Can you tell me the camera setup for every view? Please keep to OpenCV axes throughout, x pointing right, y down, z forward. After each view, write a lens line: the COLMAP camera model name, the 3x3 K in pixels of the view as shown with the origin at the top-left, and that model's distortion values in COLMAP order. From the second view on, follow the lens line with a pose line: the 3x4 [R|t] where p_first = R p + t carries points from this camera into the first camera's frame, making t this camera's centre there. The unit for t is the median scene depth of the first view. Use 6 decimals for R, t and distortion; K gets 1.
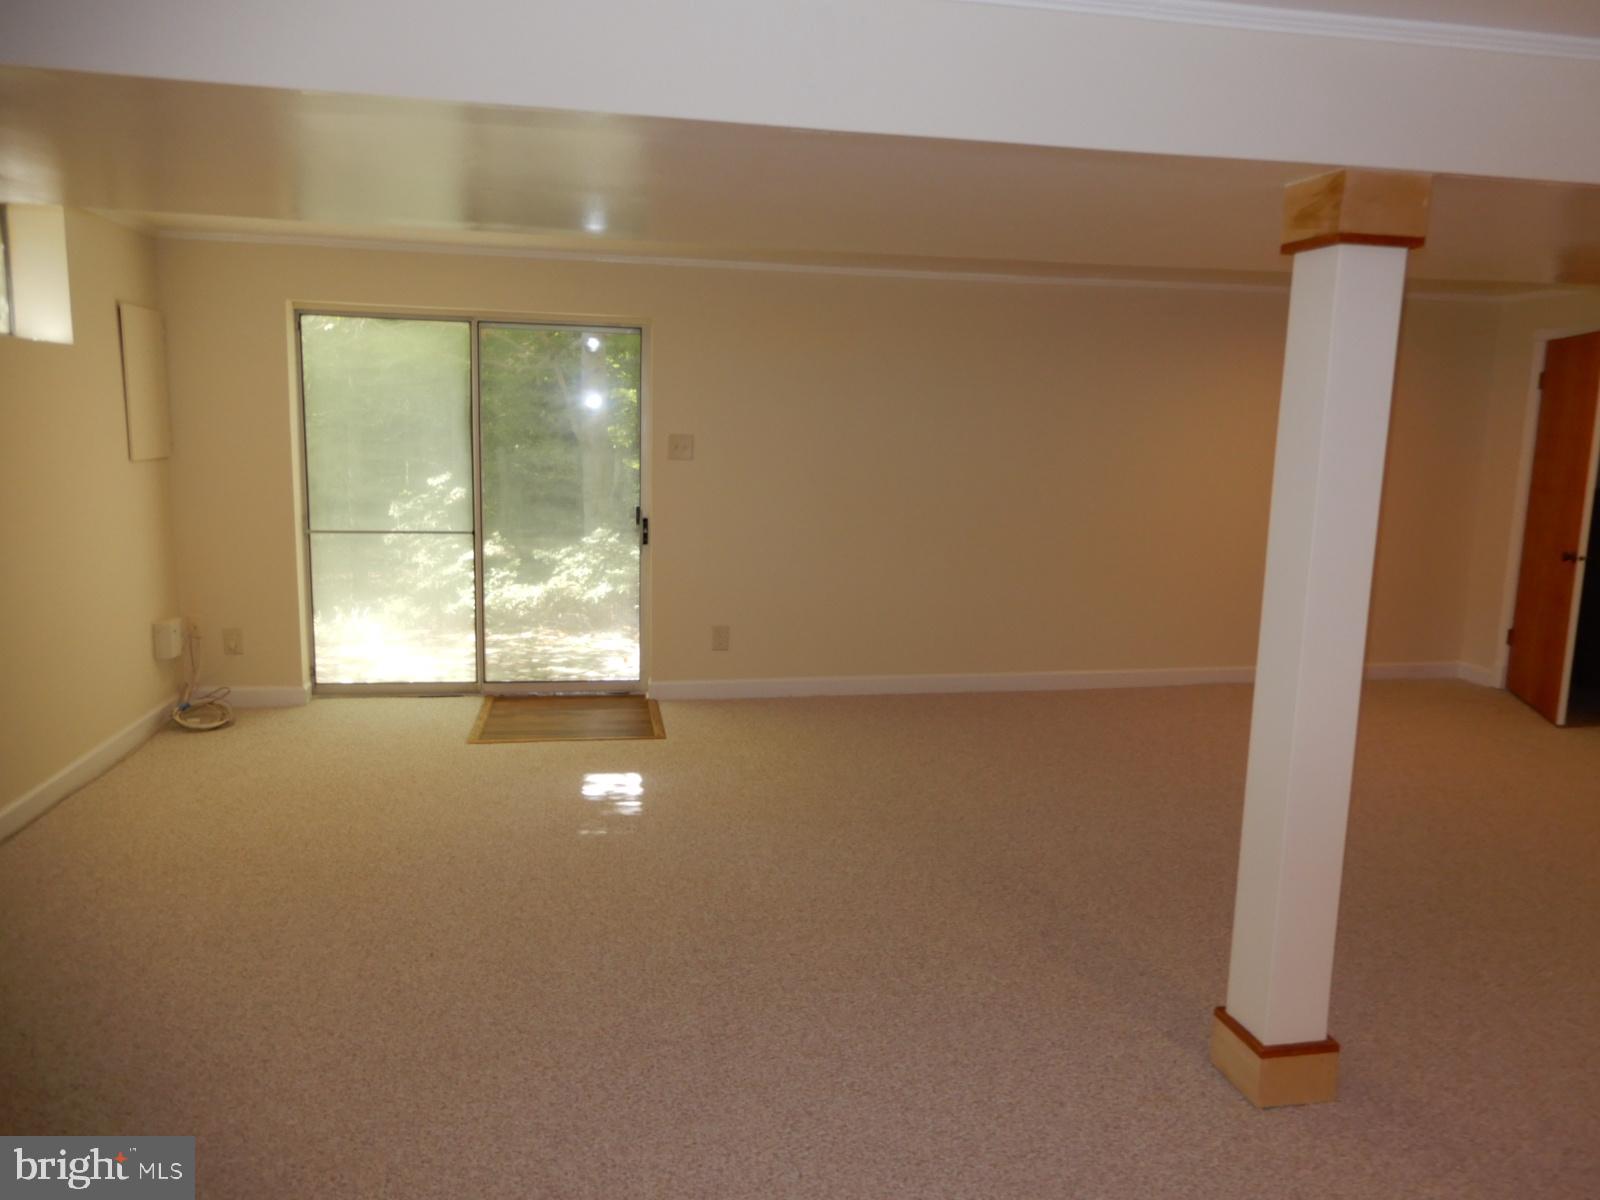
lens RADIAL K [[1125.4, 0, 801.6], [0, 1125.4, 599.2], [0, 0, 1]] dist [0.005582, 0.000802]
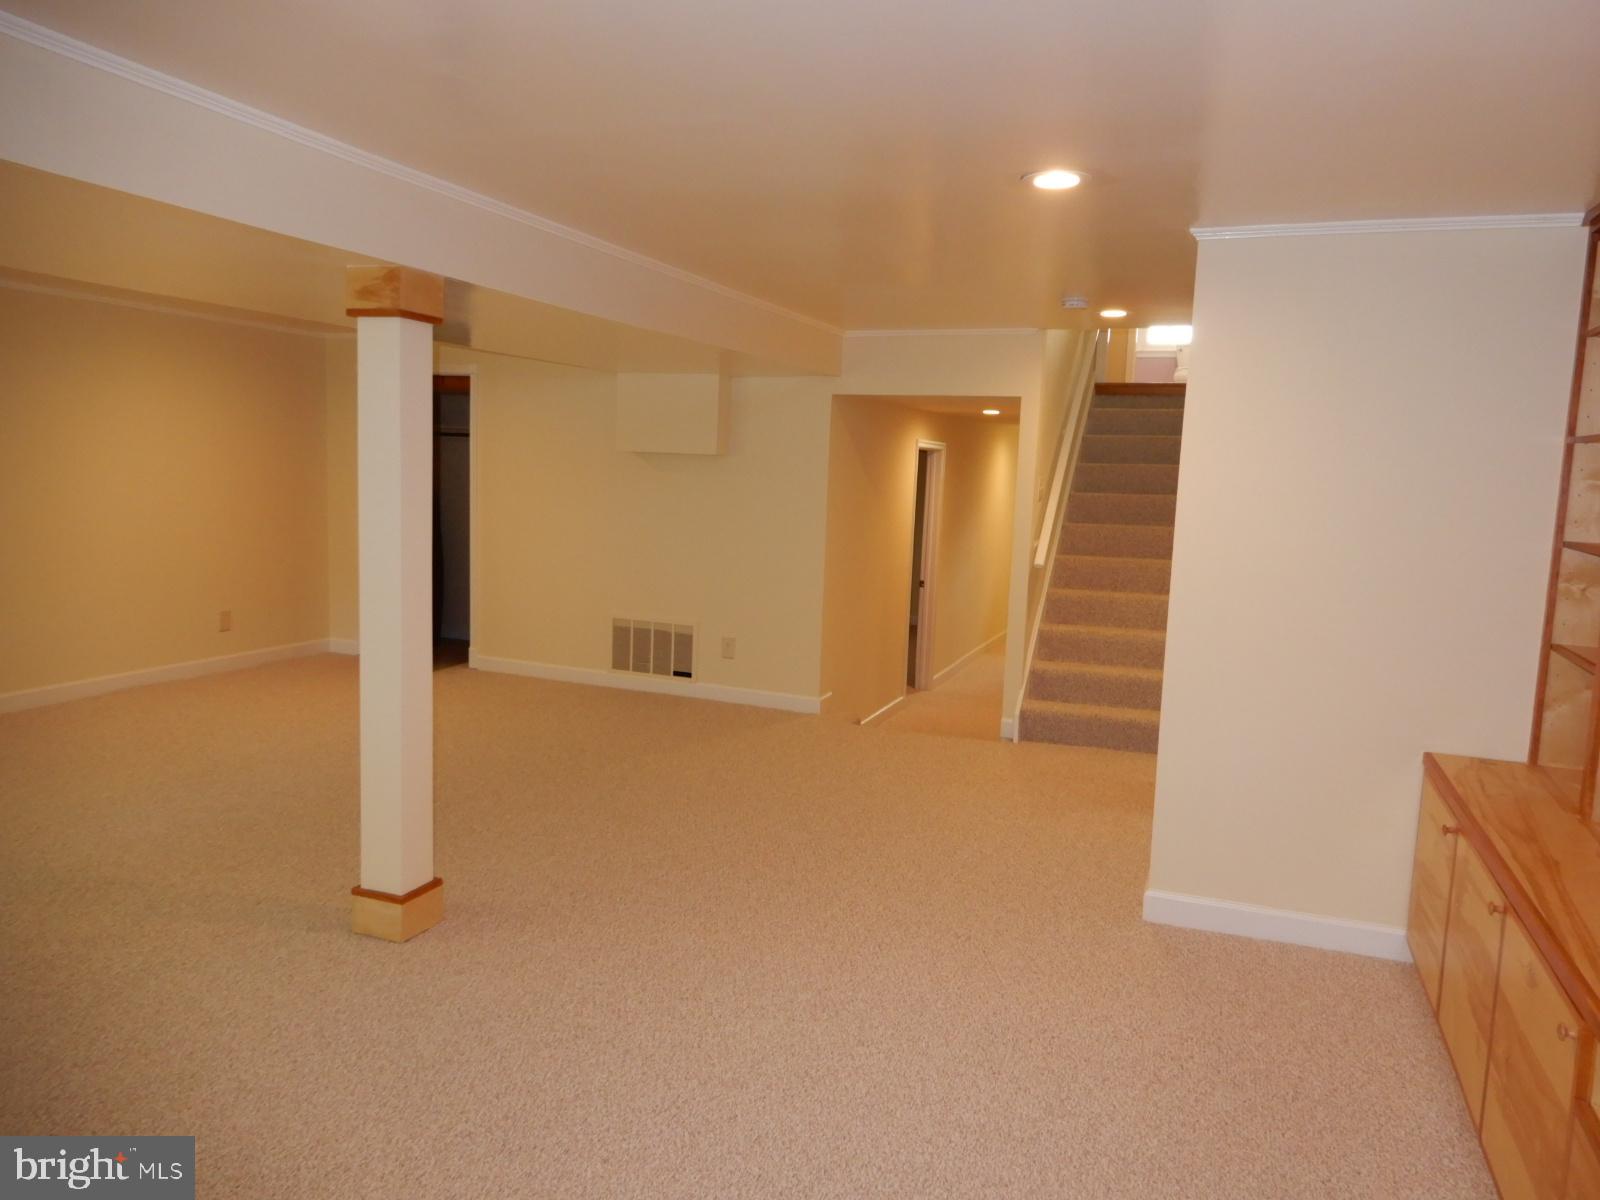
lens RADIAL K [[1125.4, 0, 797.8], [0, 1125.4, 599.4], [0, 0, 1]] dist [0.005582, 0.000802]
pose [[0.521174, -0.098189, 0.847783, -0.474358], [0.106030, 0.993113, 0.049840, 0.023220], [-0.846838, 0.063915, 0.527996, -0.154431]]
